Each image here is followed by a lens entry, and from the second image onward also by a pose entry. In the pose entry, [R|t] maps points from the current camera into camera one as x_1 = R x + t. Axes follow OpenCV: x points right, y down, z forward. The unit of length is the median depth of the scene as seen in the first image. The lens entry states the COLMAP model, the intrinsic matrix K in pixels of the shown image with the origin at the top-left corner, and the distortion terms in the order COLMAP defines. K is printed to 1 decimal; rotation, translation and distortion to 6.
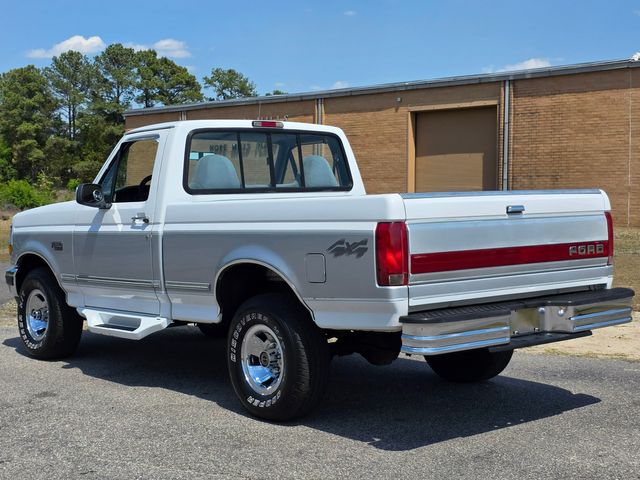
lens RADIAL K [[1106.8, 0, 320.0], [0, 1106.8, 240.0], [0, 0, 1]] dist [0.096610, -0.072963]
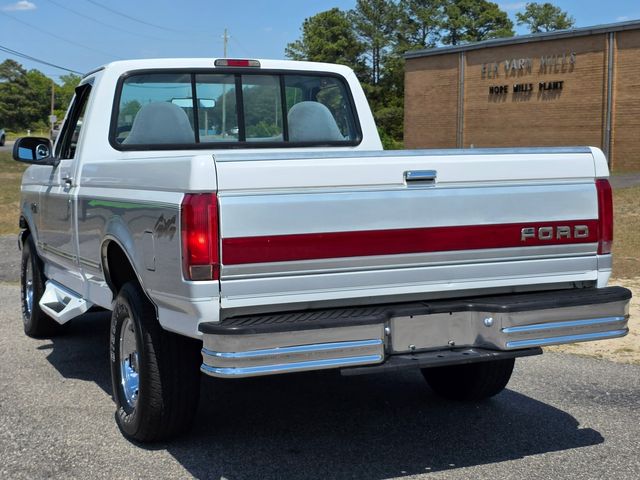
lens RADIAL K [[1159.0, 0, 320.0], [0, 1159.0, 240.0], [0, 0, 1]] dist [0.126927, -0.095524]
pose [[0.954373, 0.025376, -0.297538, 0.275370], [-0.012332, 0.998882, 0.045635, -0.015927], [0.298364, -0.039883, 0.953619, 0.215792]]
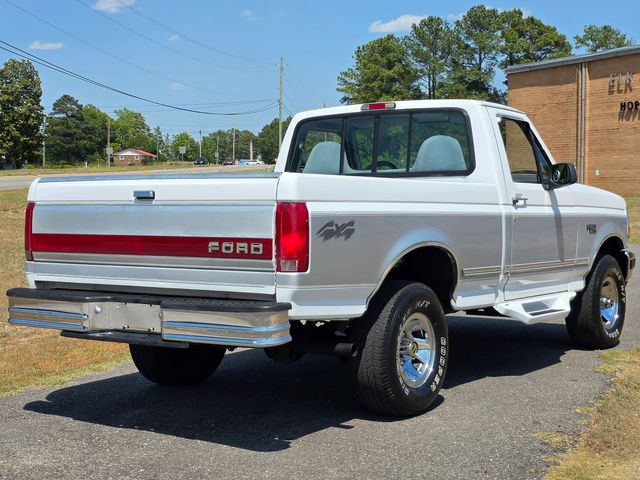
lens RADIAL K [[934.9, 0, 356.8], [0, 934.9, 239.6], [0, 0, 1]] dist [0.105560, -0.077240]
pose [[0.283710, 0.064554, -0.956735, 0.792274], [-0.034200, 0.997778, 0.057182, -0.033712], [0.958300, 0.016497, 0.285288, 0.772550]]
